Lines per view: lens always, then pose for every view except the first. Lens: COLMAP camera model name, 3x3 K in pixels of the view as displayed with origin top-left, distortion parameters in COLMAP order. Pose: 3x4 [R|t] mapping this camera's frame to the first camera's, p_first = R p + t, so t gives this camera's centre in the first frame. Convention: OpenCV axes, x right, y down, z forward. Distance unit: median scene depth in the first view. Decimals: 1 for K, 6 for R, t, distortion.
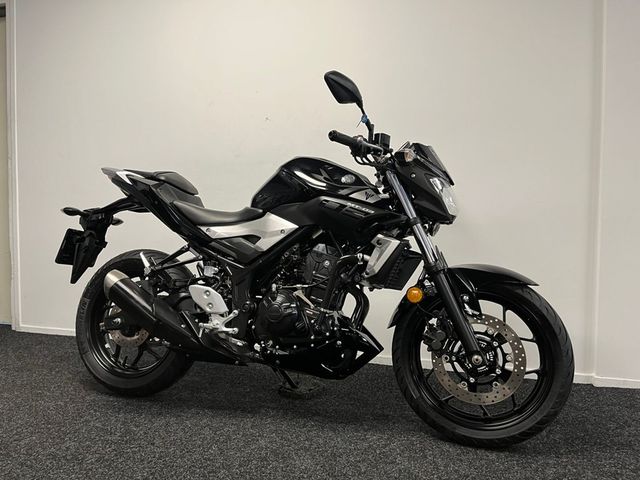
lens RADIAL K [[486.7, 0, 325.8], [0, 486.7, 239.1], [0, 0, 1]] dist [0.056545, -0.092998]
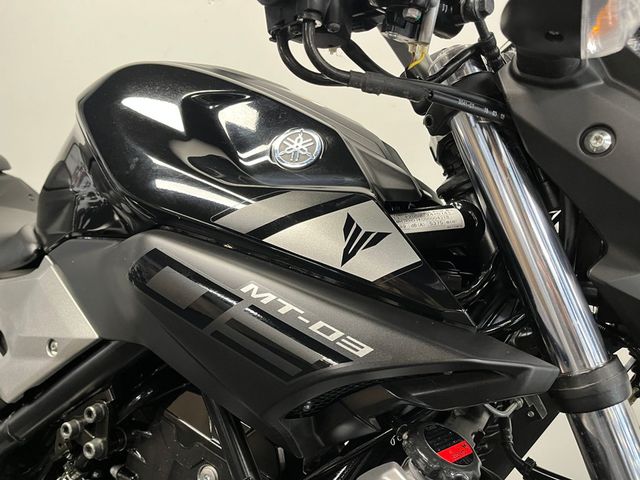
lens RADIAL K [[486.7, 0, 325.8], [0, 486.7, 239.1], [0, 0, 1]] dist [0.056545, -0.092998]
pose [[0.991487, 0.024992, -0.127782, 0.097513], [-0.008890, 0.992109, 0.125064, -0.112126], [0.129899, -0.122864, 0.983885, 0.775217]]
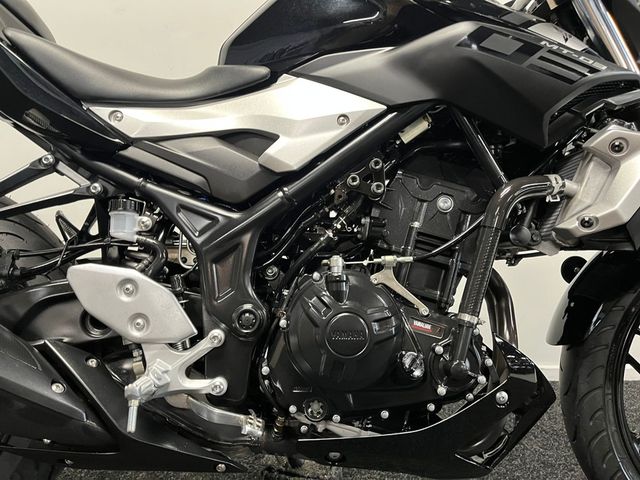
lens RADIAL K [[486.7, 0, 325.8], [0, 486.7, 239.1], [0, 0, 1]] dist [0.056545, -0.092998]
pose [[0.945478, -0.014469, 0.325366, -0.232848], [-0.006644, 0.997948, 0.063684, 0.055448], [-0.325620, -0.062373, 0.943441, 0.650512]]
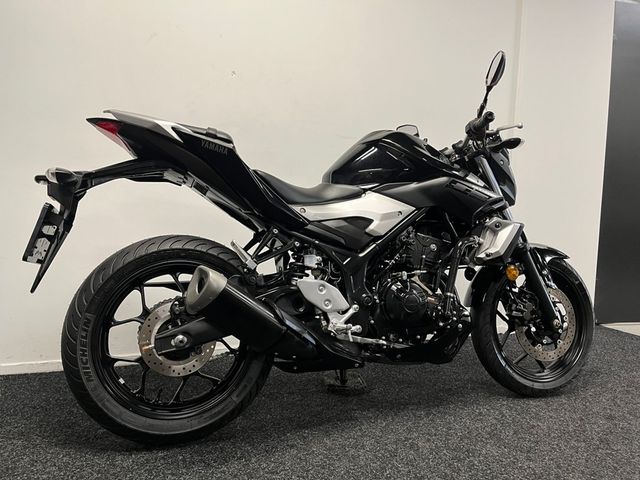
lens RADIAL K [[486.7, 0, 325.8], [0, 486.7, 239.1], [0, 0, 1]] dist [0.056545, -0.092998]
pose [[0.787344, -0.012421, 0.616389, -0.774058], [-0.002592, 0.999722, 0.023456, 0.011928], [-0.616509, -0.020066, 0.787092, 0.376511]]
